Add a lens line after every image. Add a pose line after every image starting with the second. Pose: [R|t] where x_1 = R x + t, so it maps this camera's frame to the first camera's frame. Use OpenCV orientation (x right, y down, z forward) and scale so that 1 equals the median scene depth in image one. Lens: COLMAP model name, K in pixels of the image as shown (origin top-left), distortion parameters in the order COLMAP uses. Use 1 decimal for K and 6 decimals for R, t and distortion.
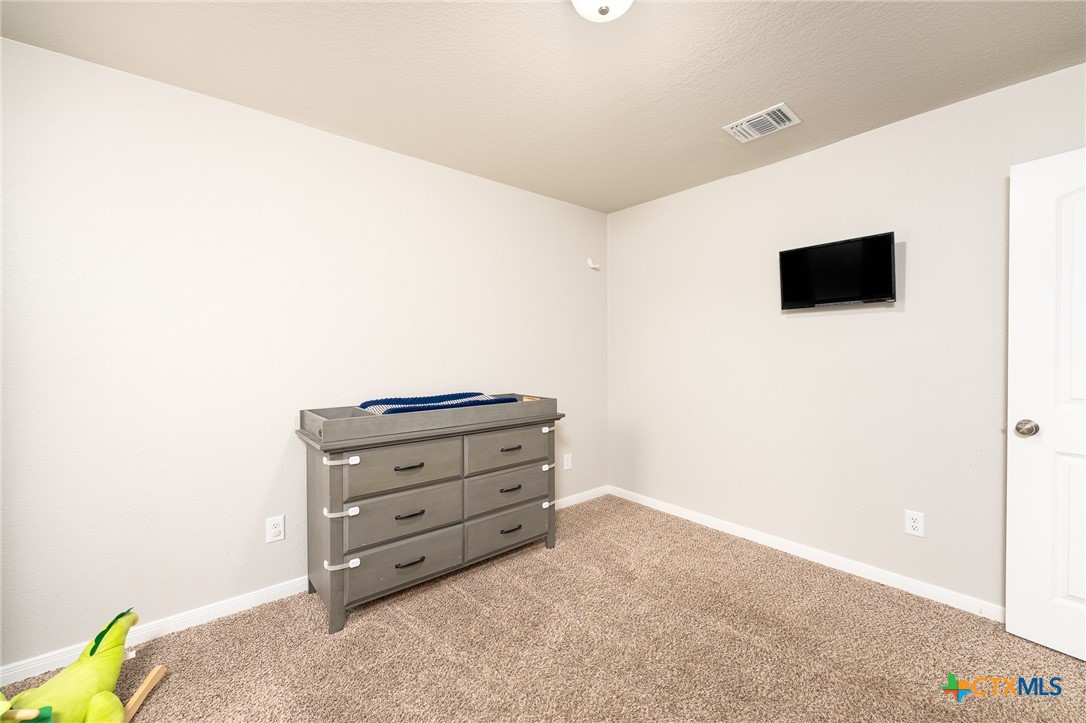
lens RADIAL K [[440.7, 0, 542.9], [0, 440.7, 358.6], [0, 0, 1]] dist [0.000669, -0.000563]
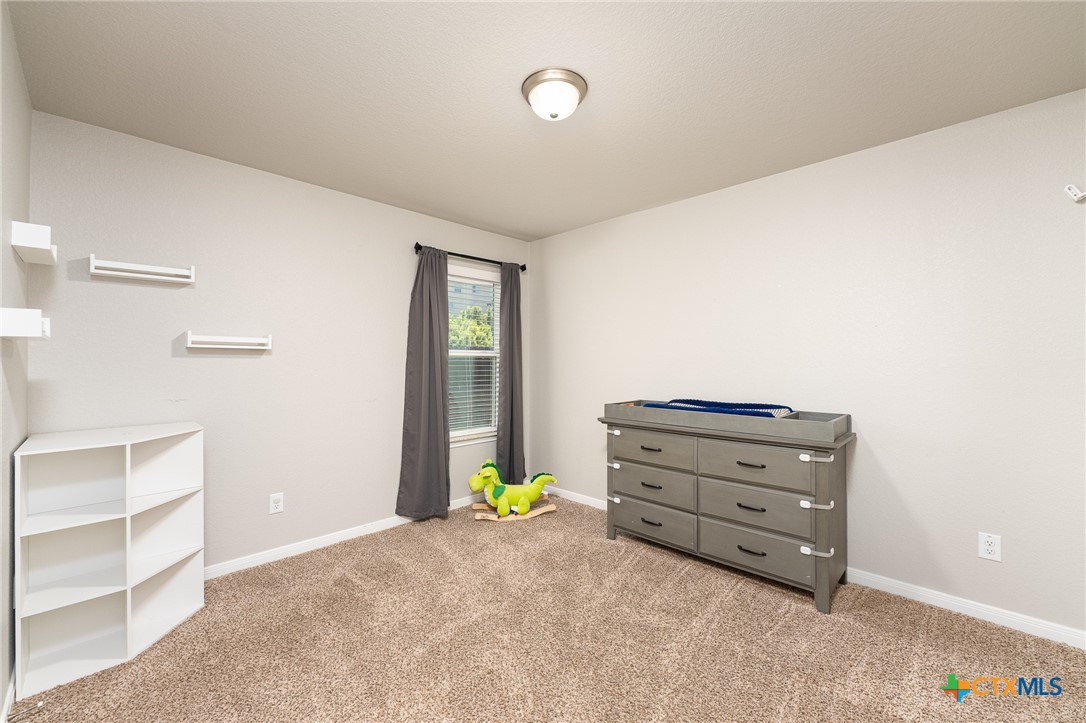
lens RADIAL K [[440.7, 0, 536.0], [0, 440.7, 355.5], [0, 0, 1]] dist [0.000669, -0.000563]
pose [[0.094191, -0.007656, -0.995525, 0.919210], [-0.015409, 0.999839, -0.009147, -0.013595], [0.995435, 0.016201, 0.094058, 0.501526]]
